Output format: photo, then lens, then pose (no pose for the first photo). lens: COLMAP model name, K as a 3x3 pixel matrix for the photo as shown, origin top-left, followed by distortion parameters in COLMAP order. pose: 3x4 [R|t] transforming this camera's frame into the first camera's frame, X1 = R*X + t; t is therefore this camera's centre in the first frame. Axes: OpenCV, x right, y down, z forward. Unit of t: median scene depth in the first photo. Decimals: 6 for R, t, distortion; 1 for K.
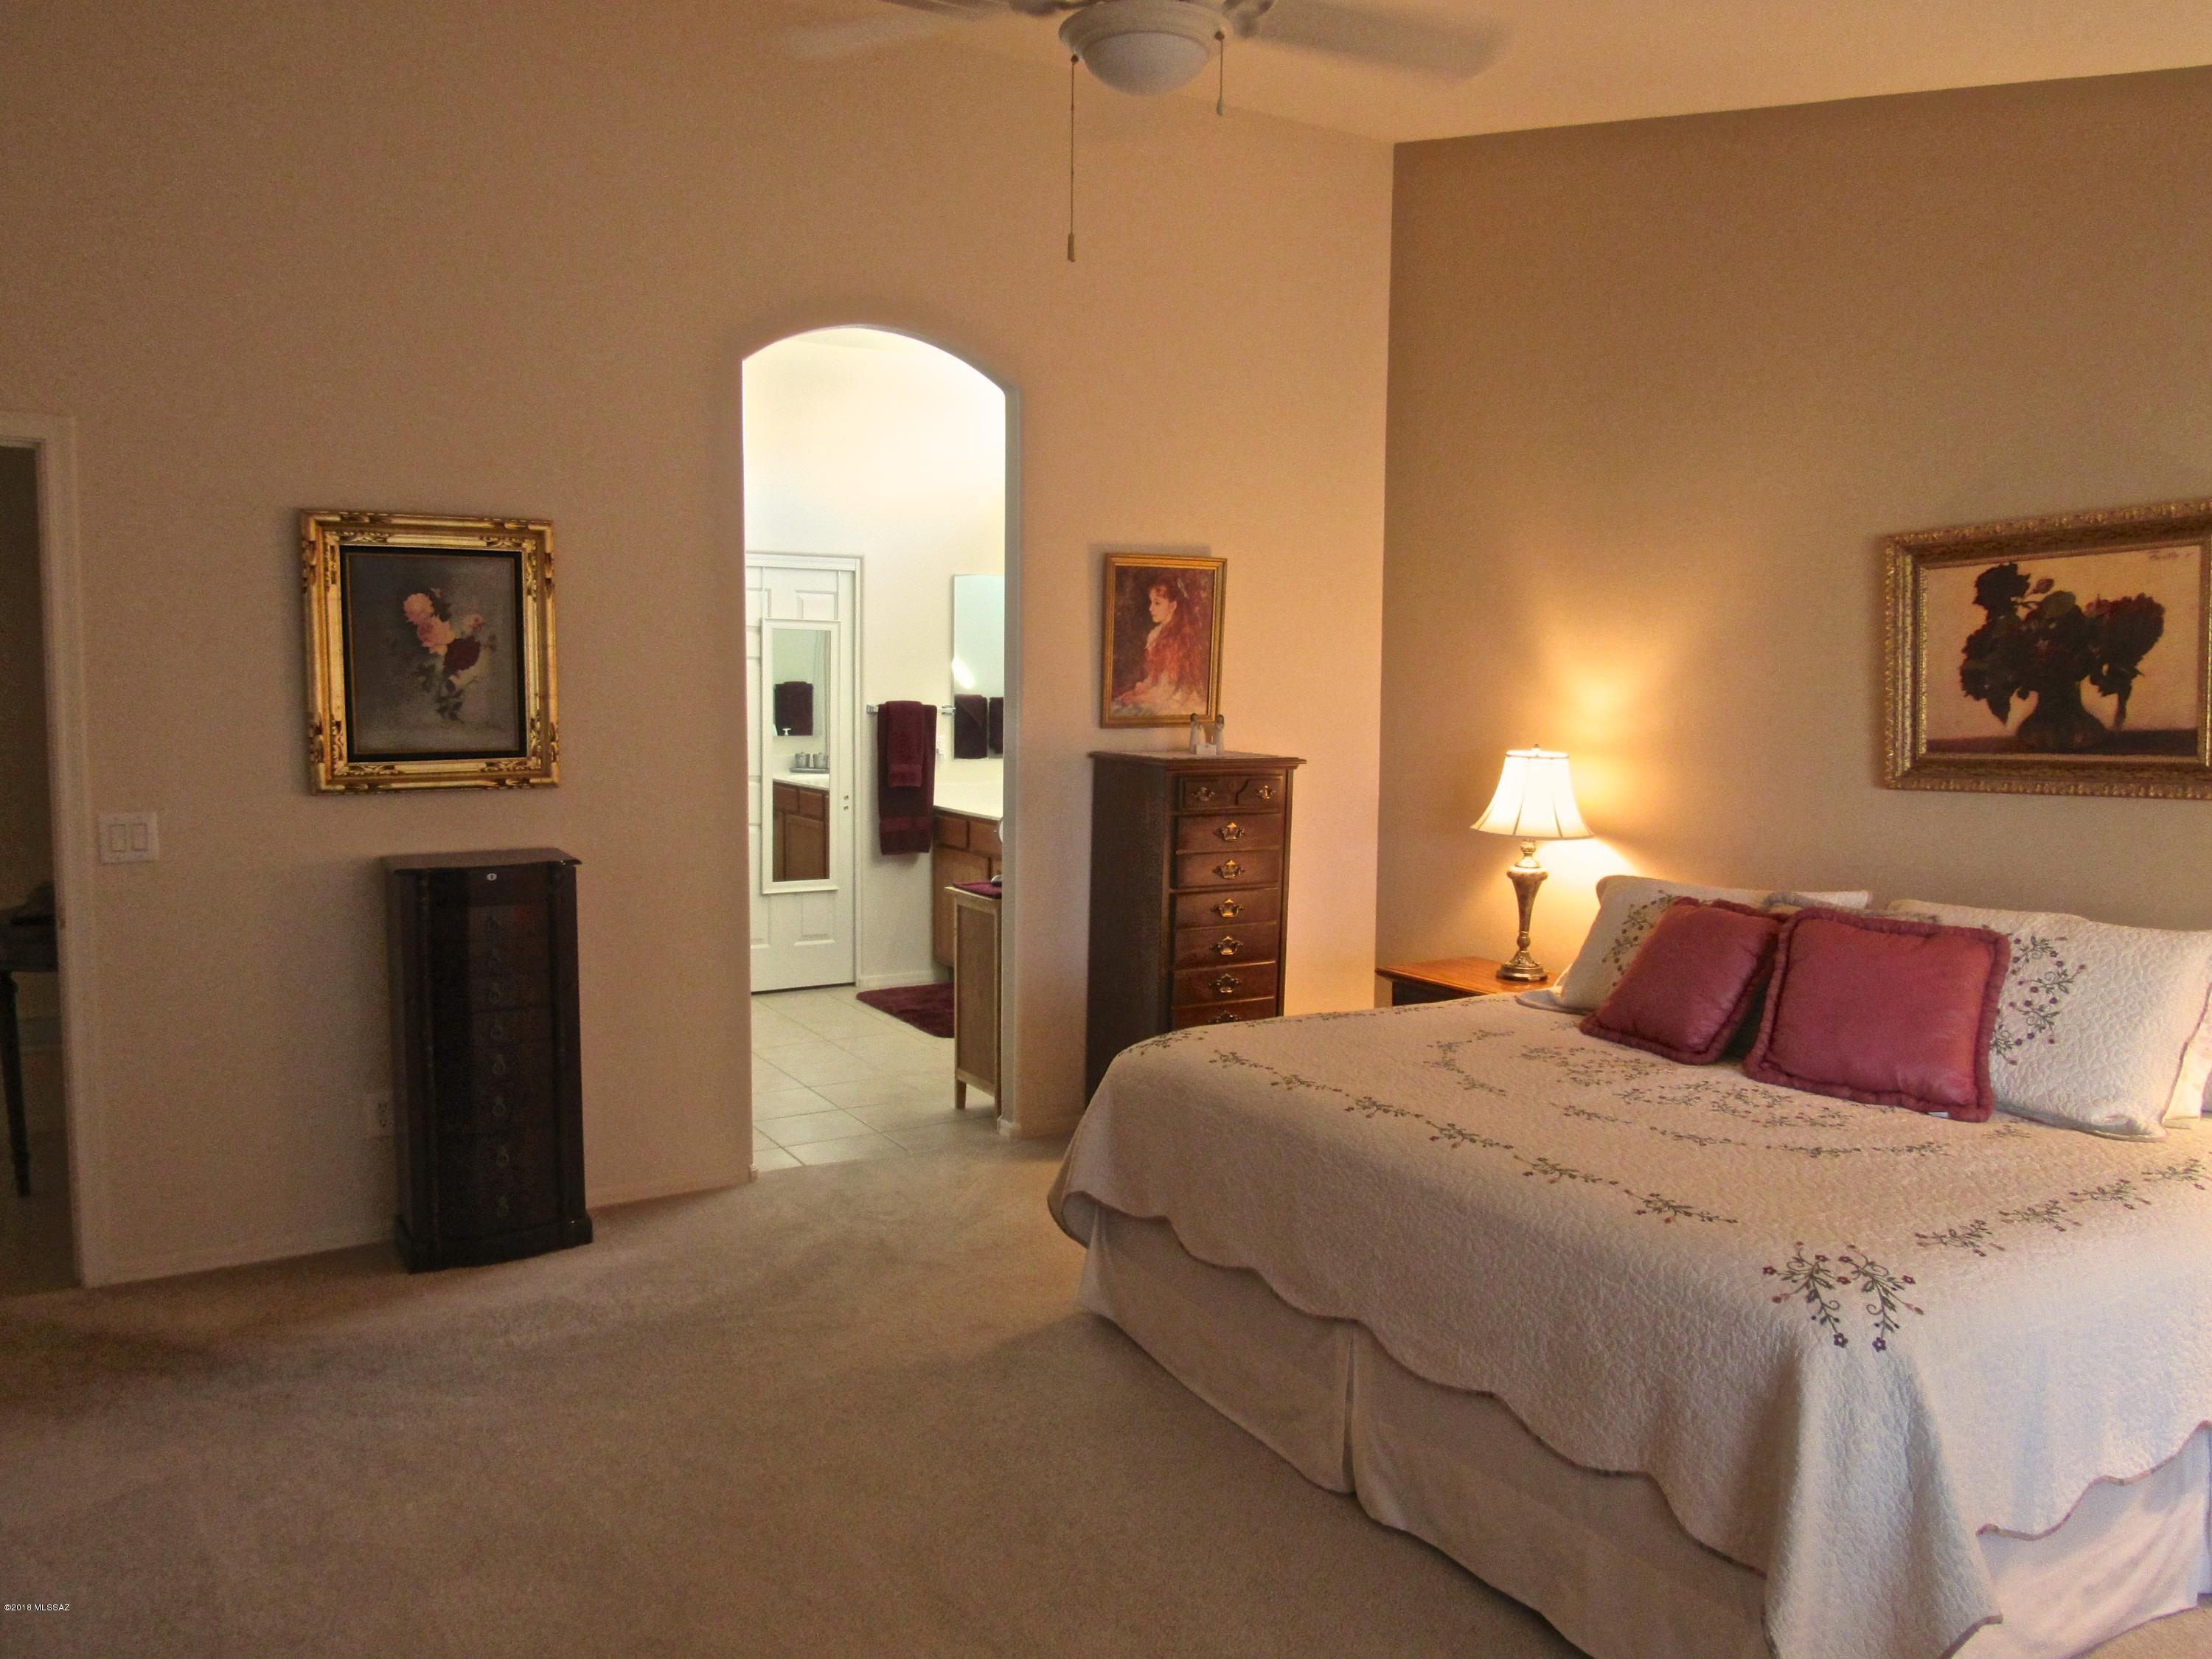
lens RADIAL K [[1573.7, 0, 1104.8], [0, 1573.7, 827.0], [0, 0, 1]] dist [-0.021693, 0.001010]
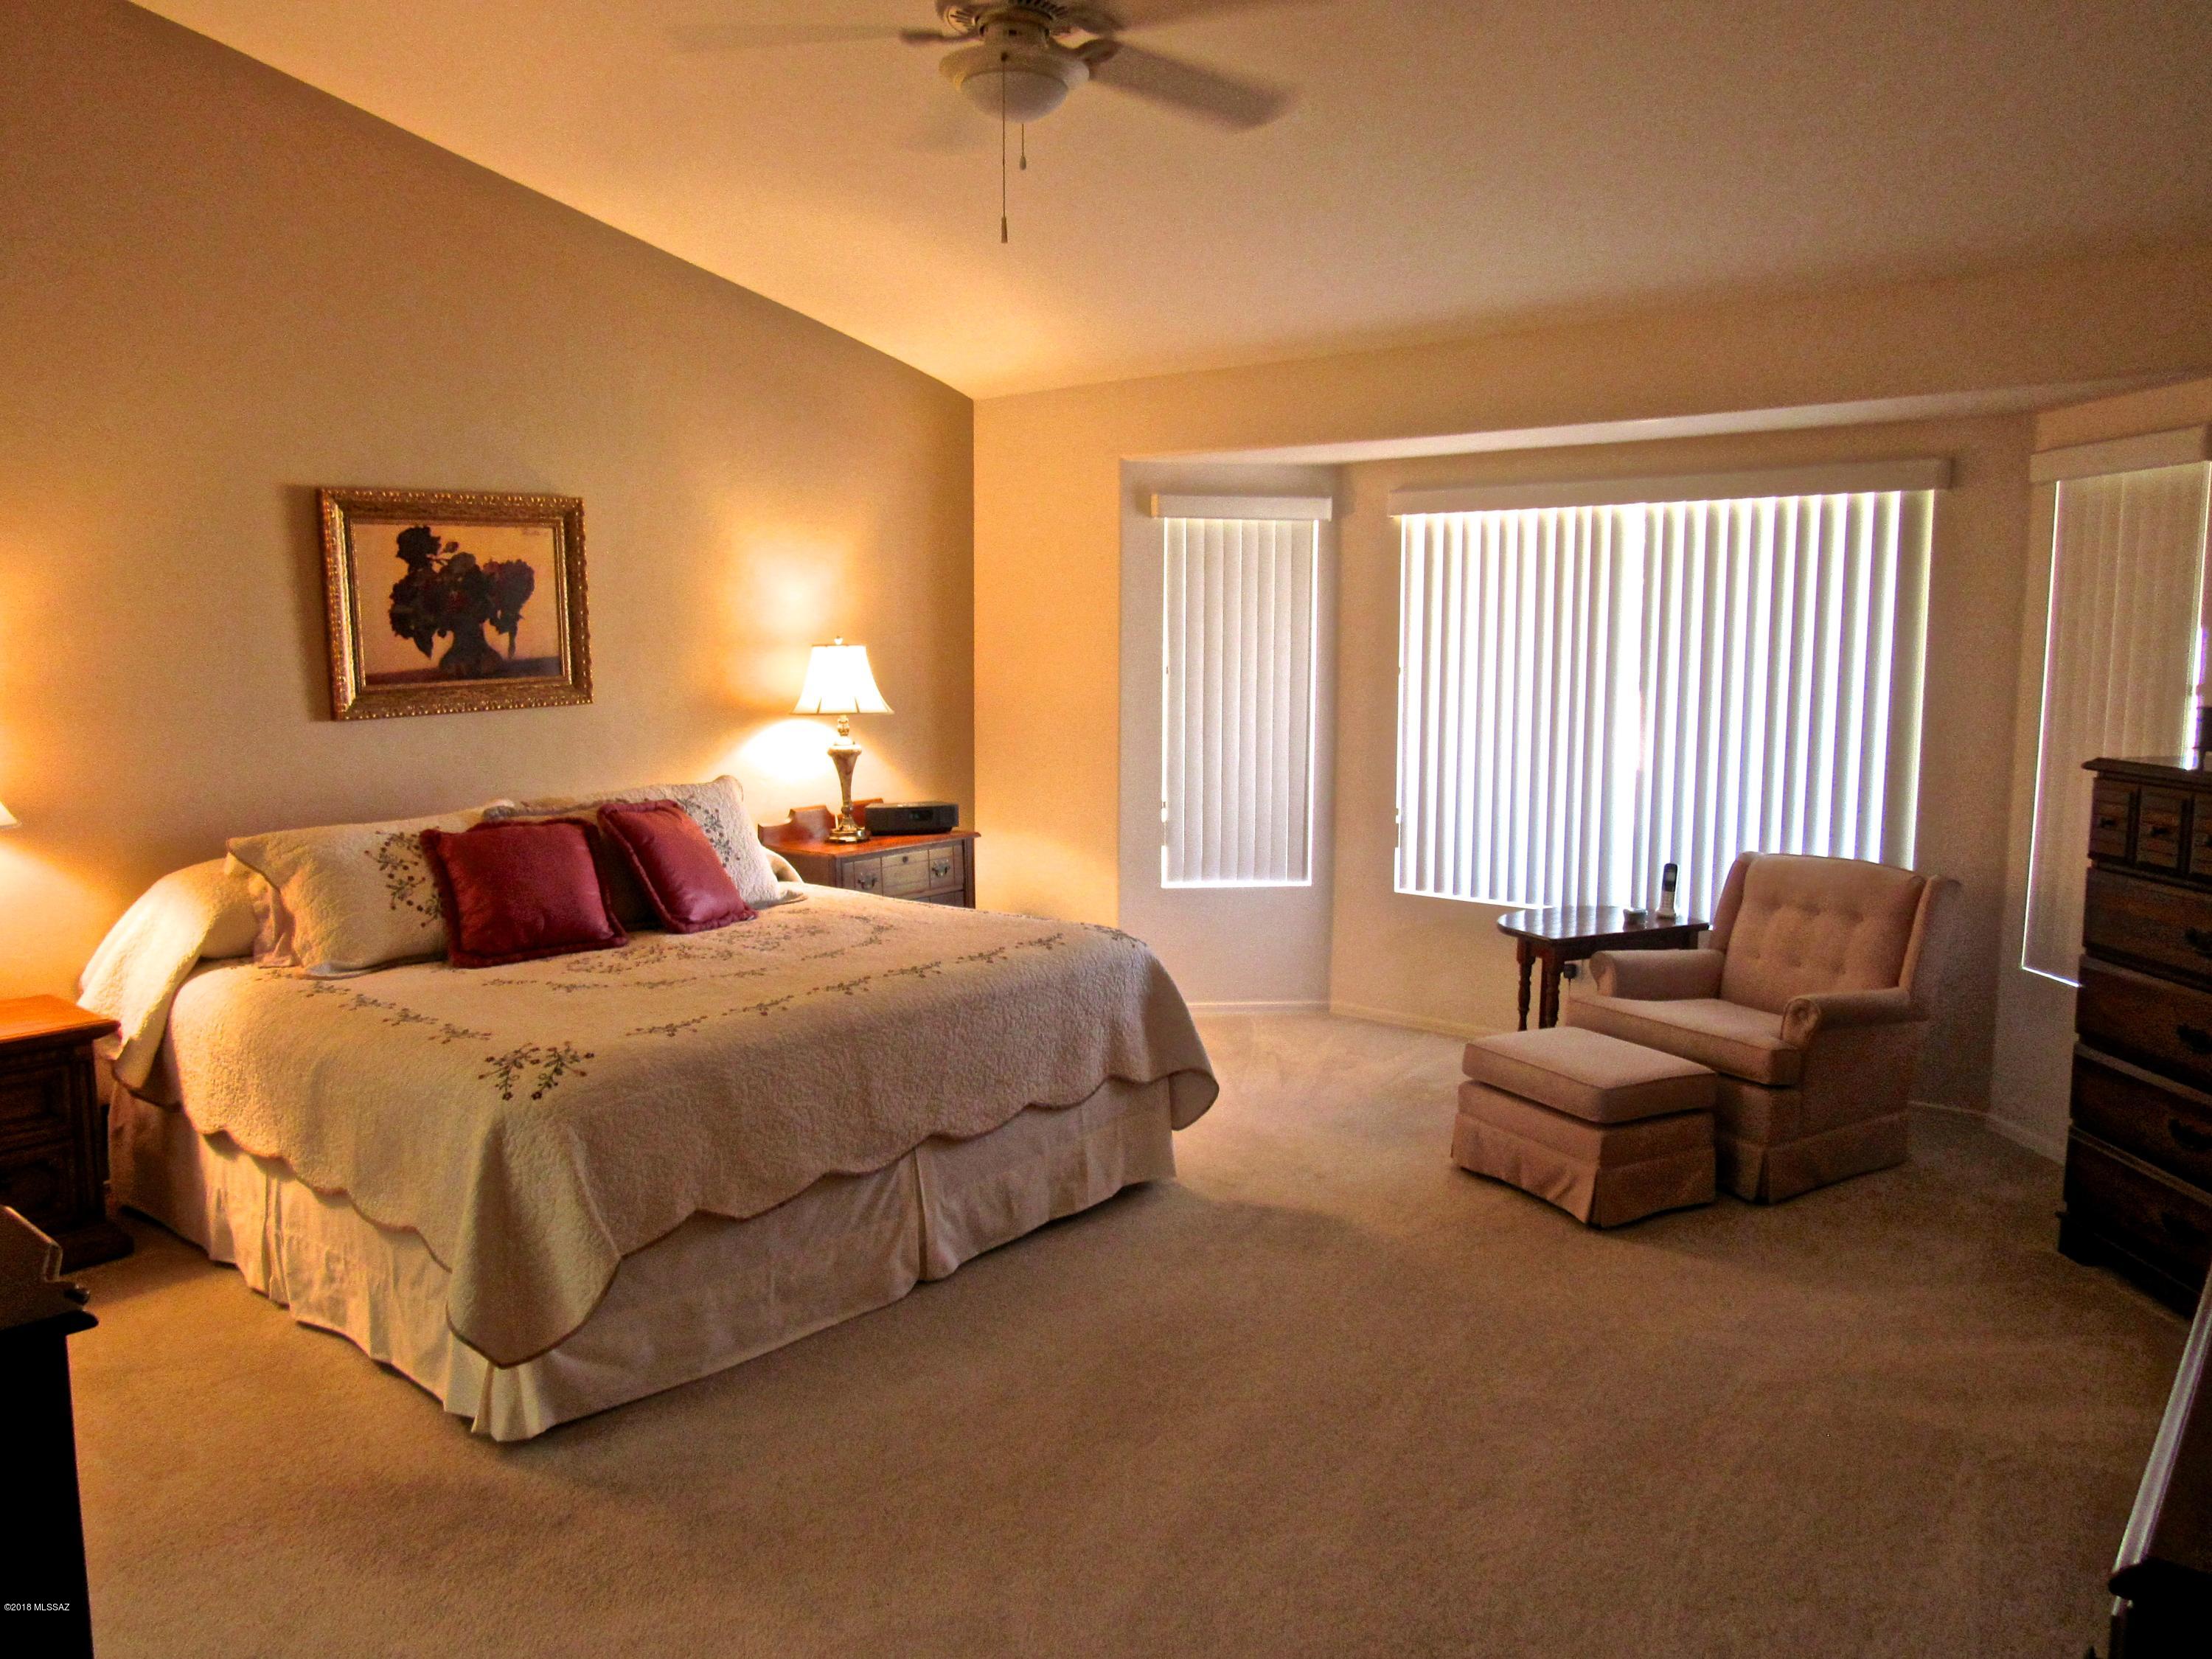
lens RADIAL K [[1573.7, 0, 1104.9], [0, 1573.7, 828.9], [0, 0, 1]] dist [-0.021693, 0.001010]
pose [[-0.332830, -0.122527, 0.934993, -0.753749], [0.079952, 0.984286, 0.157447, -0.084178], [-0.939591, 0.127158, -0.317804, 0.899507]]
